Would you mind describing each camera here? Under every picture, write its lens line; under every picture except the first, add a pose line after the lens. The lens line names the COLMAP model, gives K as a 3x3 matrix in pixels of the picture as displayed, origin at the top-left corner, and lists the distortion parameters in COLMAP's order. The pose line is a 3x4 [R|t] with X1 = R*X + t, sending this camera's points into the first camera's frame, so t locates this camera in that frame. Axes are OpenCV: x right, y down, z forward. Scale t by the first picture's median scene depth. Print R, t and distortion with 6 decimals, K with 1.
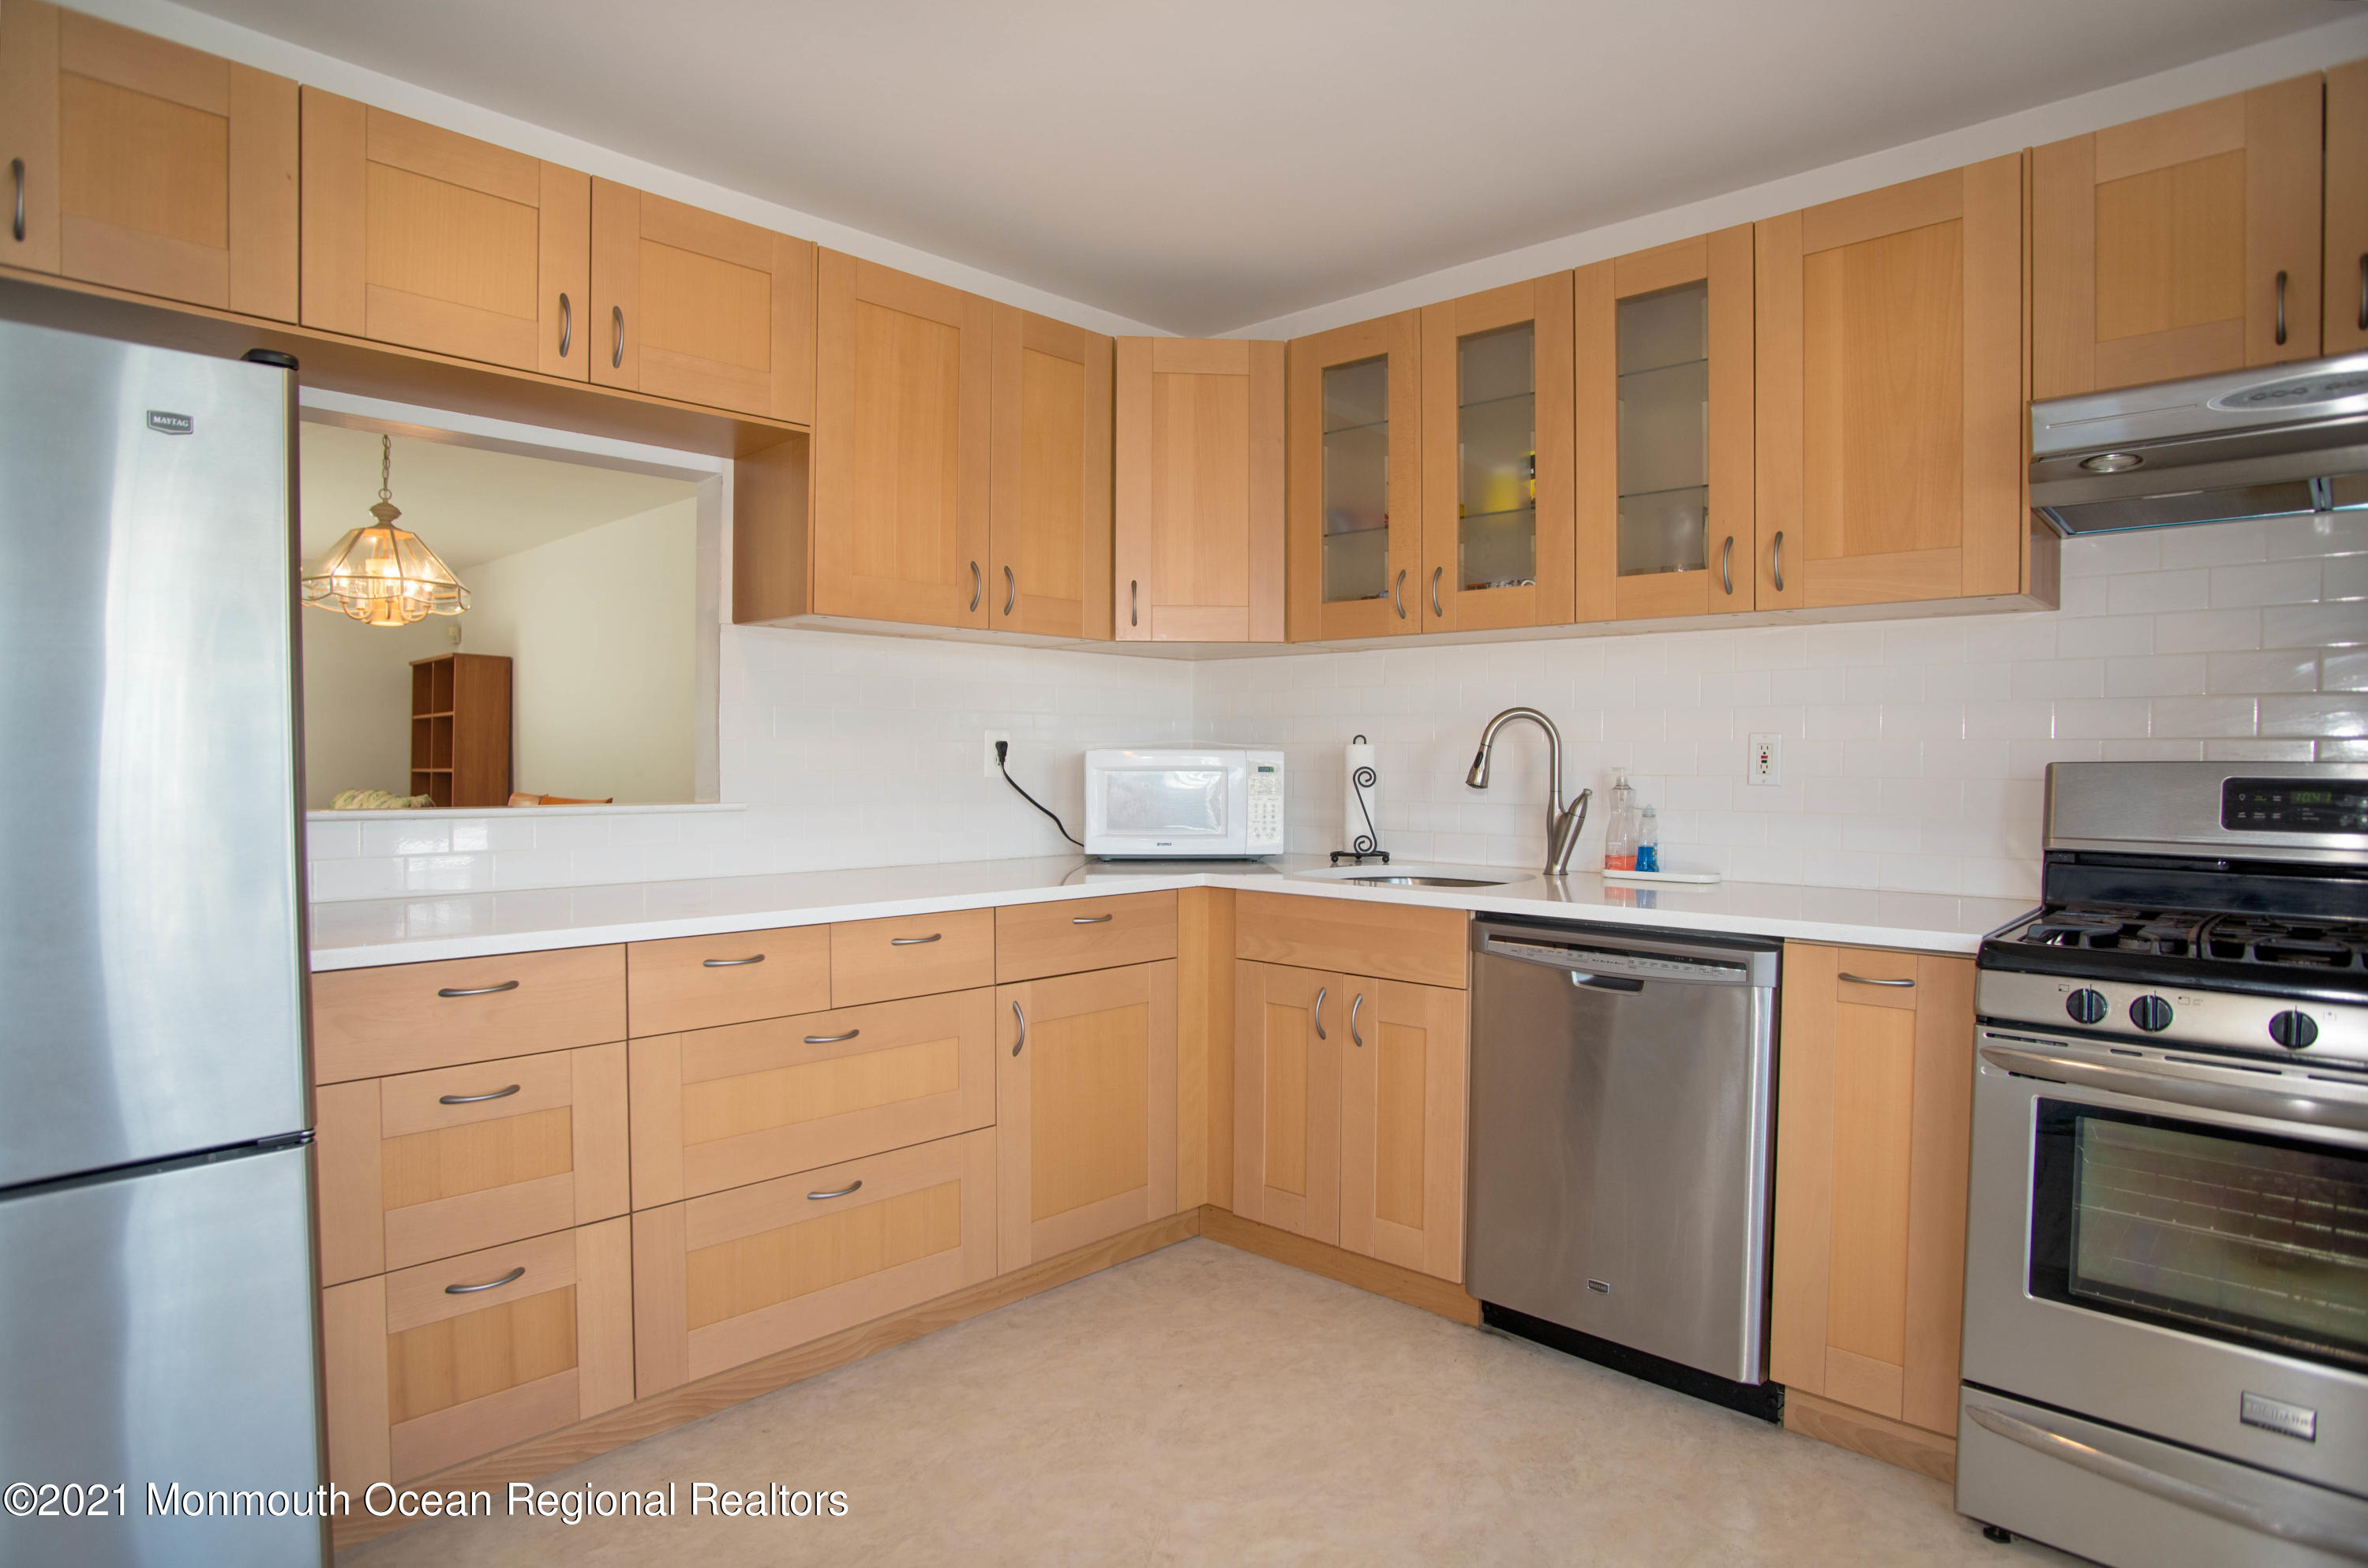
lens RADIAL K [[1370.6, 0, 1185.9], [0, 1370.6, 776.8], [0, 0, 1]] dist [-0.002449, 0.000832]
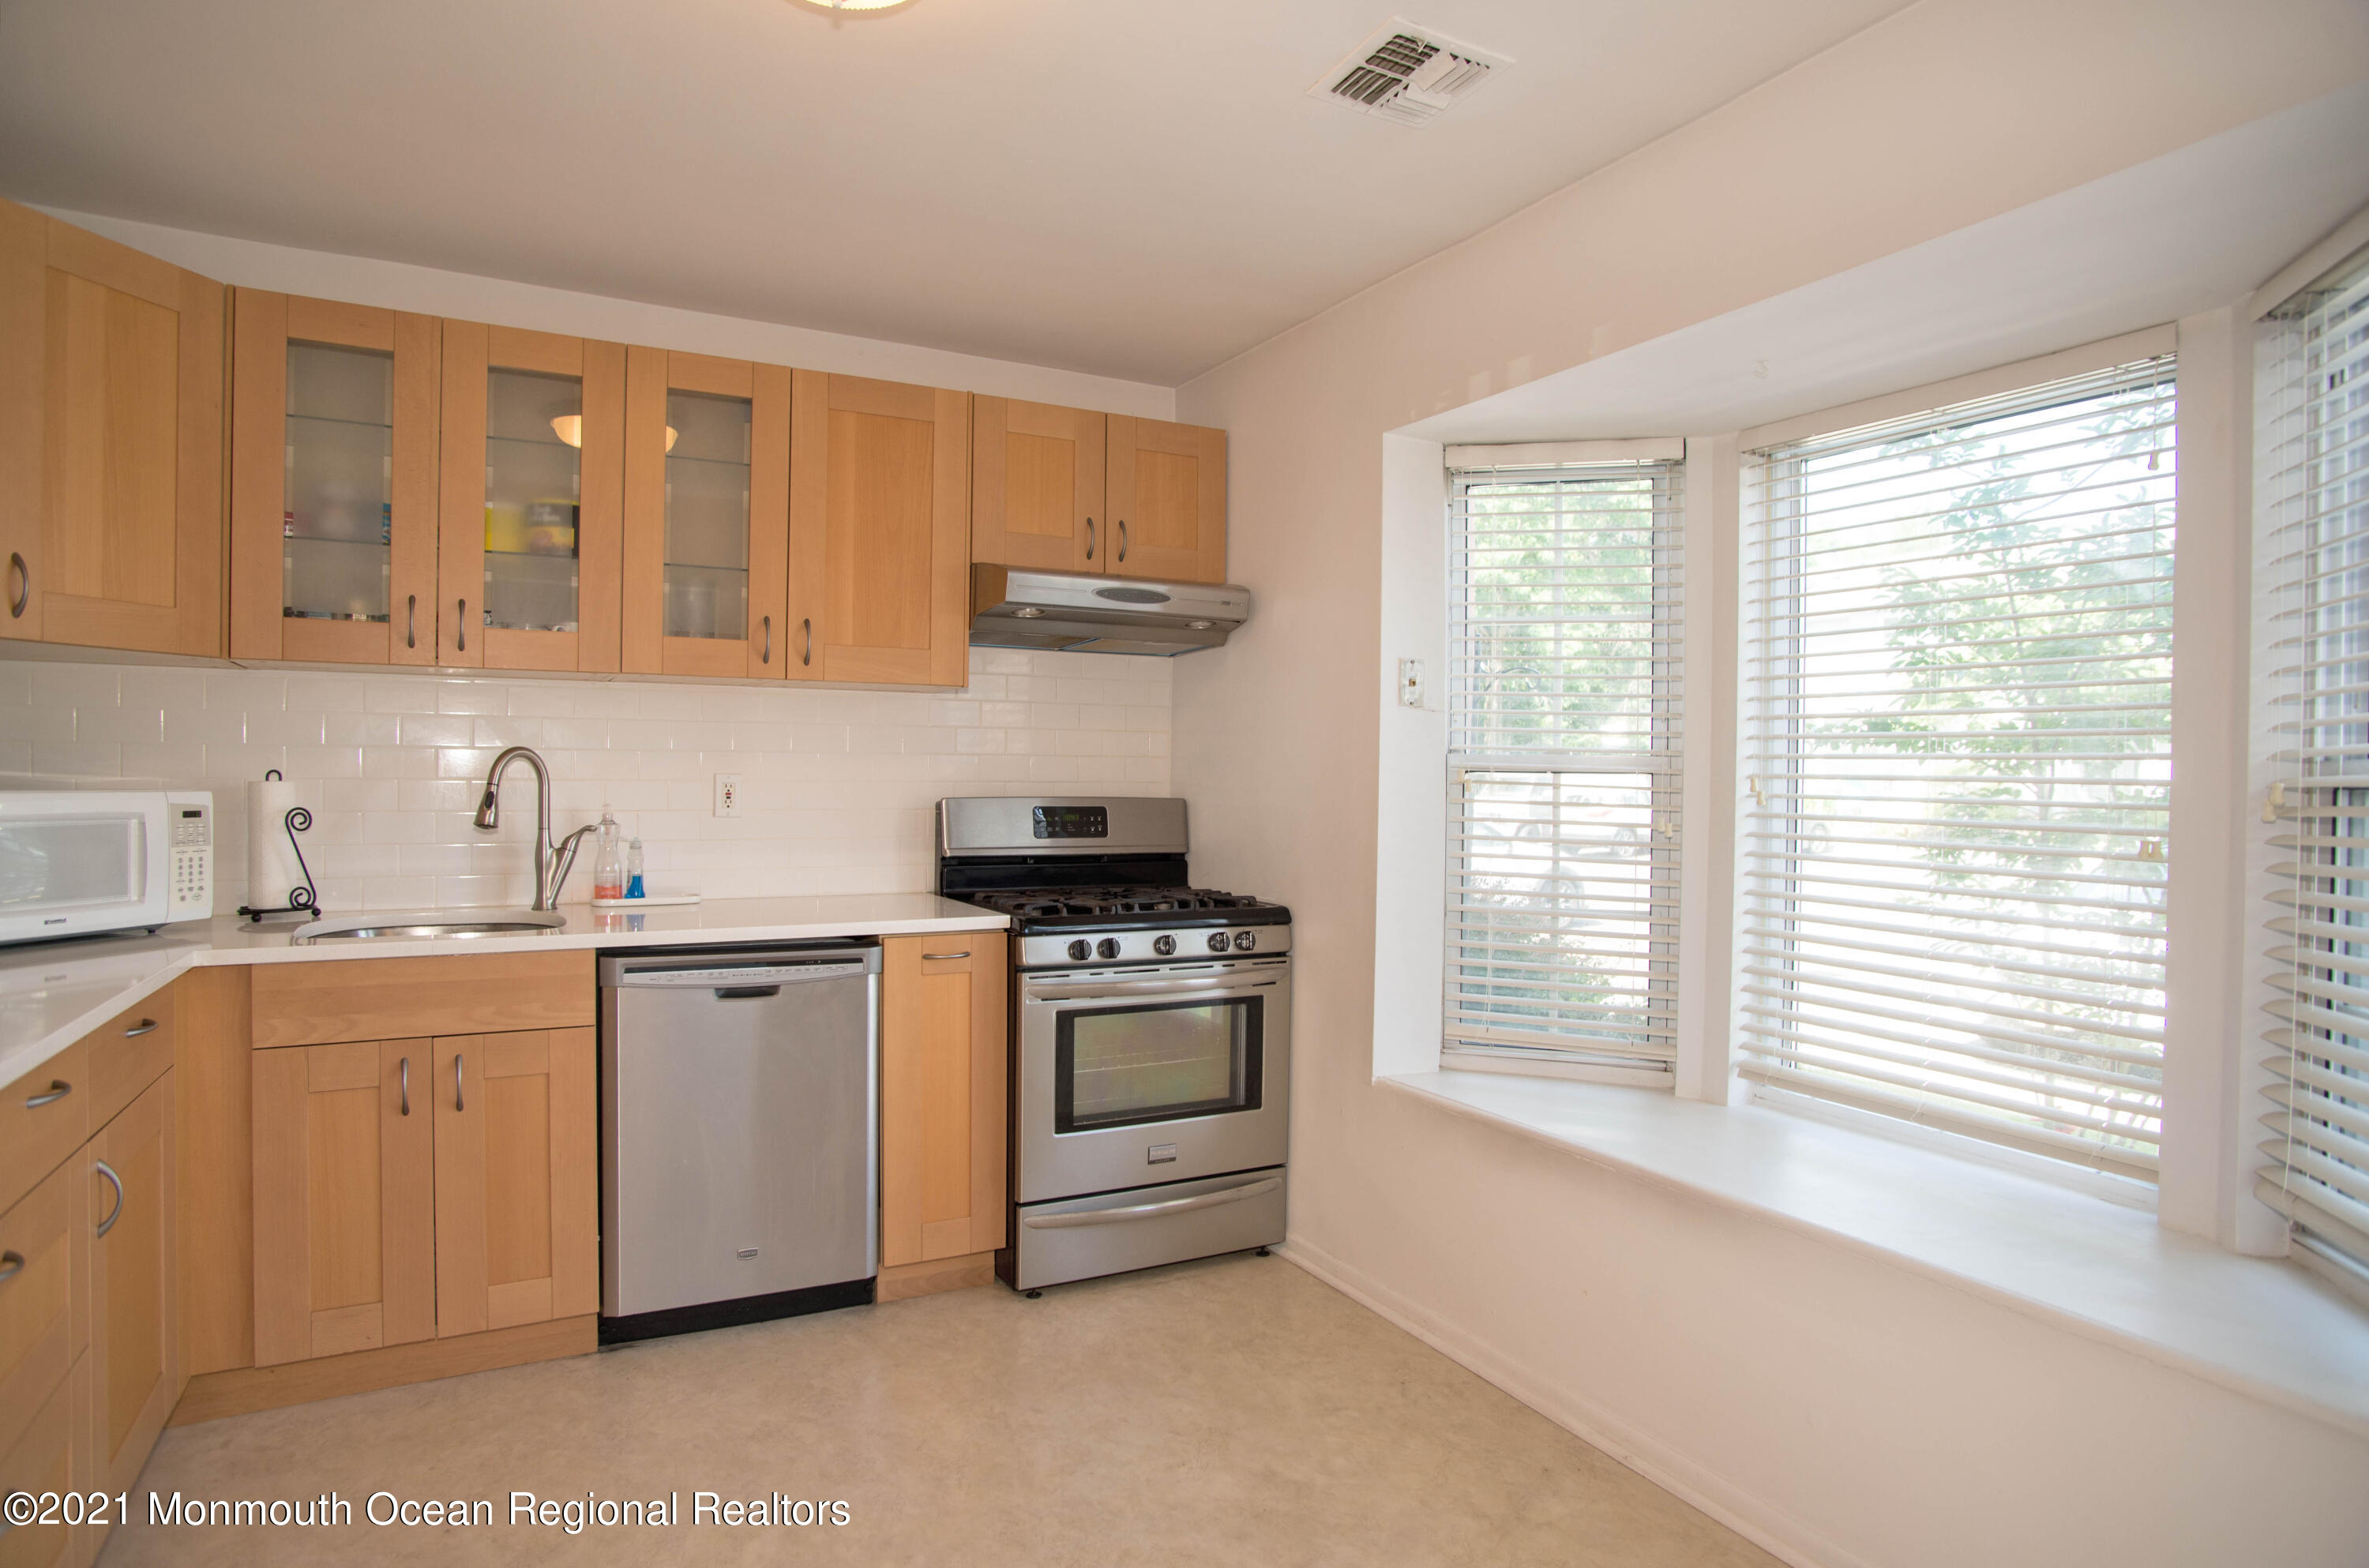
lens RADIAL K [[1357.2, 0, 1184.5], [0, 1357.2, 784.0], [0, 0, 1]] dist [0.024969, 0.000630]
pose [[0.340056, -0.006735, 0.940381, -0.616565], [0.005140, 0.999973, 0.005303, -0.030013], [-0.940391, 0.003030, 0.340081, 0.236261]]
